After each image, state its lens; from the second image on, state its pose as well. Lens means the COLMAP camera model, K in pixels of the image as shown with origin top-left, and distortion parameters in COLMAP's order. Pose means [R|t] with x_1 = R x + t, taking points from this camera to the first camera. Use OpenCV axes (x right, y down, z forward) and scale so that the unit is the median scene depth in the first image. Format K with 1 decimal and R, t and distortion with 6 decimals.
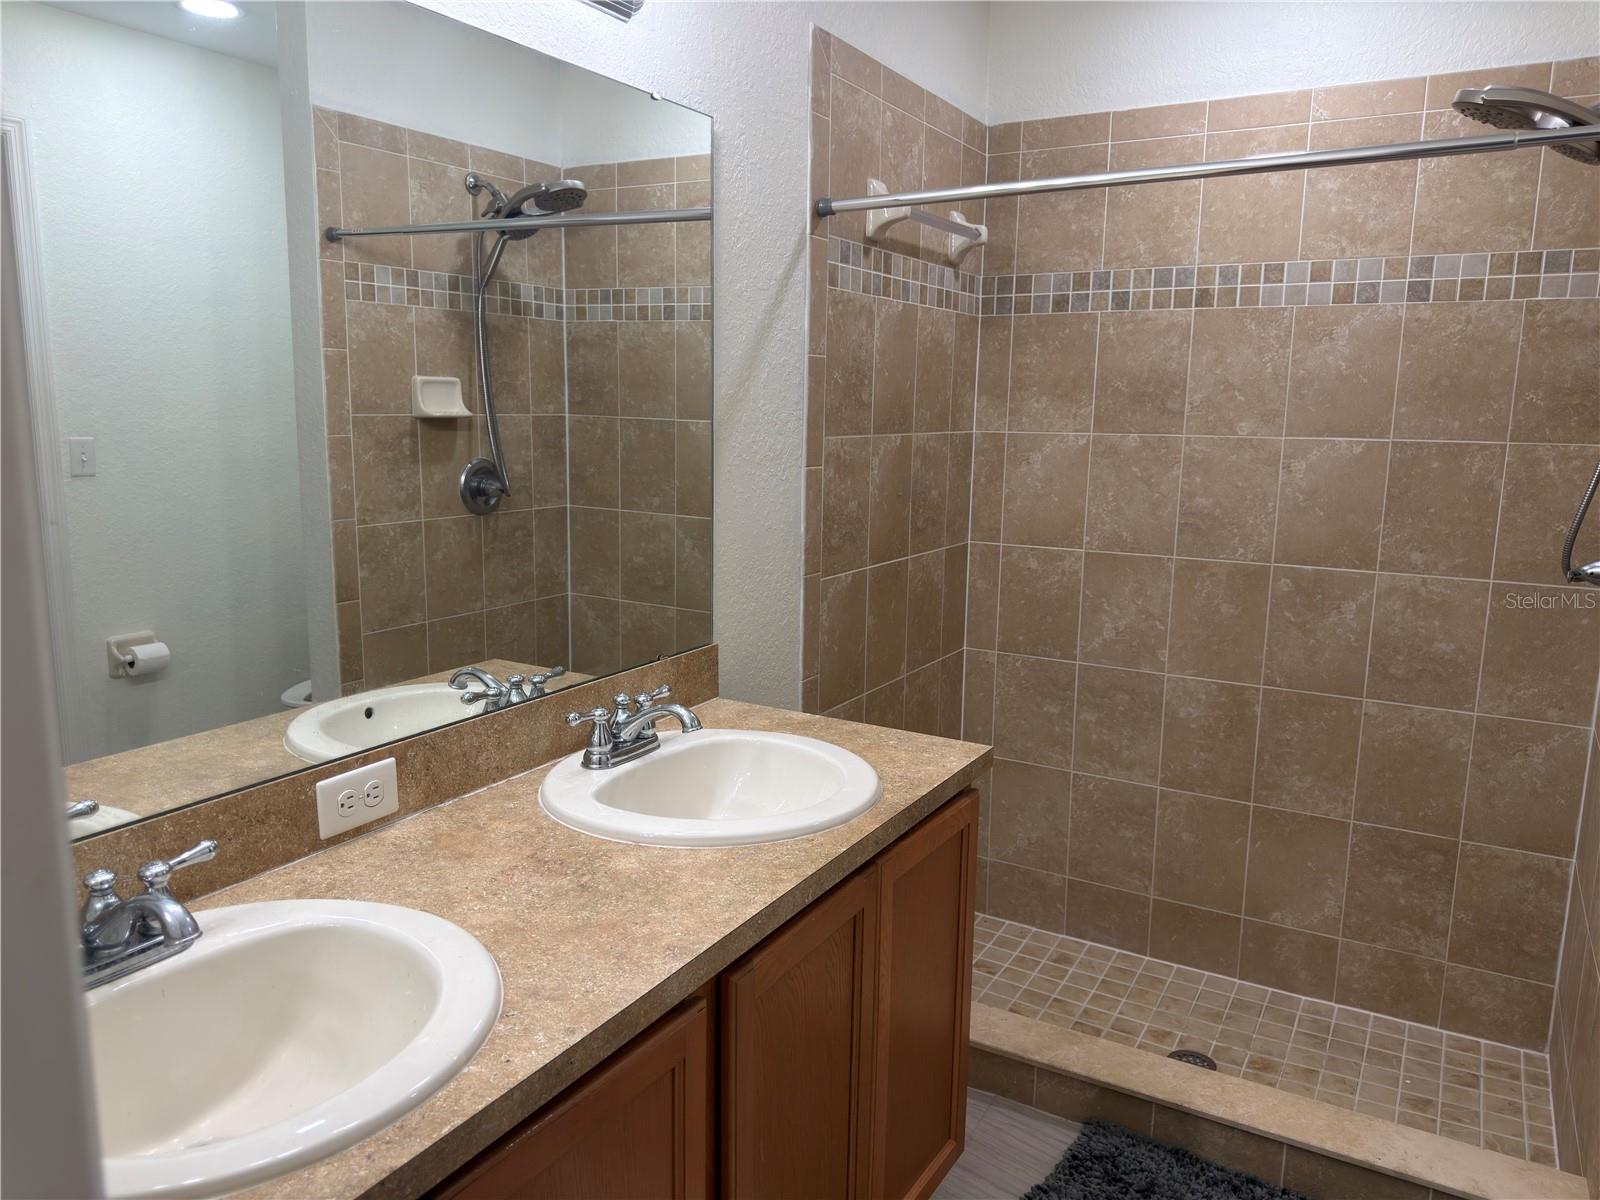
lens RADIAL K [[1123.5, 0, 806.5], [0, 1123.5, 597.5], [0, 0, 1]] dist [0.037051, -0.042991]
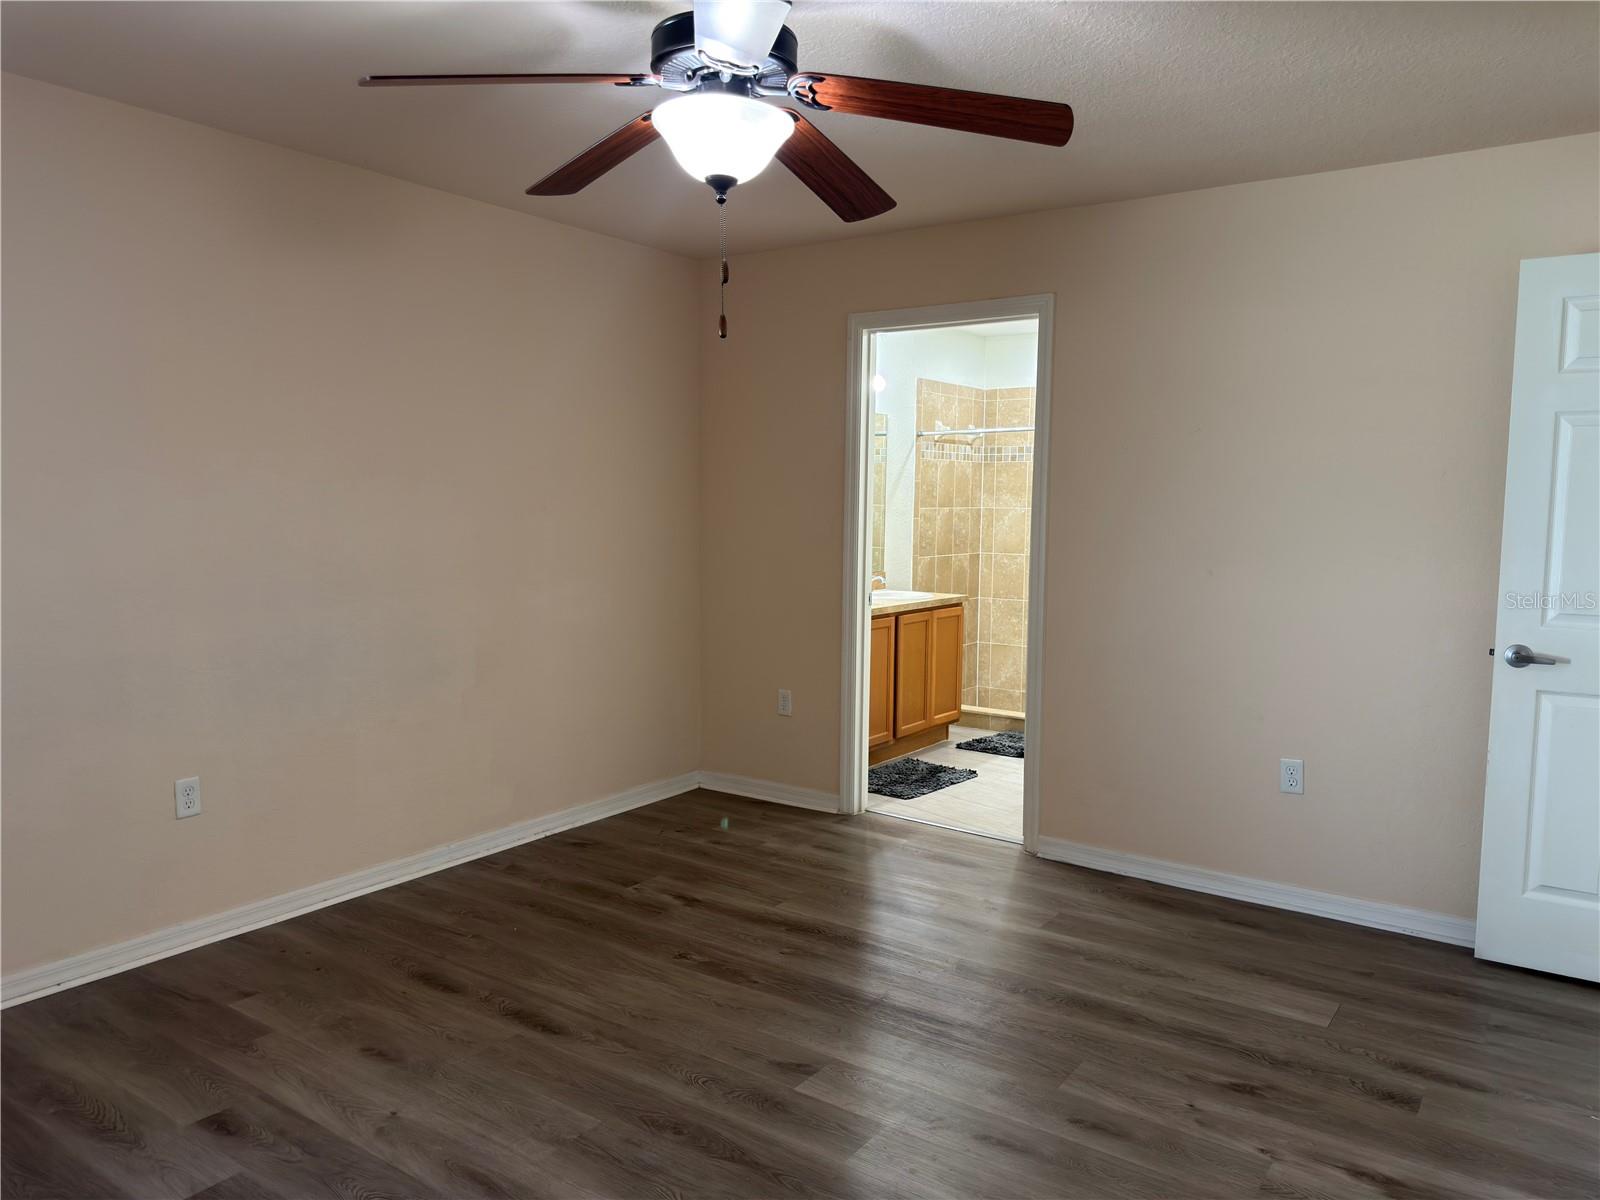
lens RADIAL K [[1123.5, 0, 799.2], [0, 1123.5, 590.4], [0, 0, 1]] dist [0.037051, -0.042991]
pose [[0.995464, 0.004346, -0.095040, -0.016645], [-0.012758, 0.996032, -0.088081, 0.307750], [0.094280, 0.088894, 0.991569, -1.767757]]
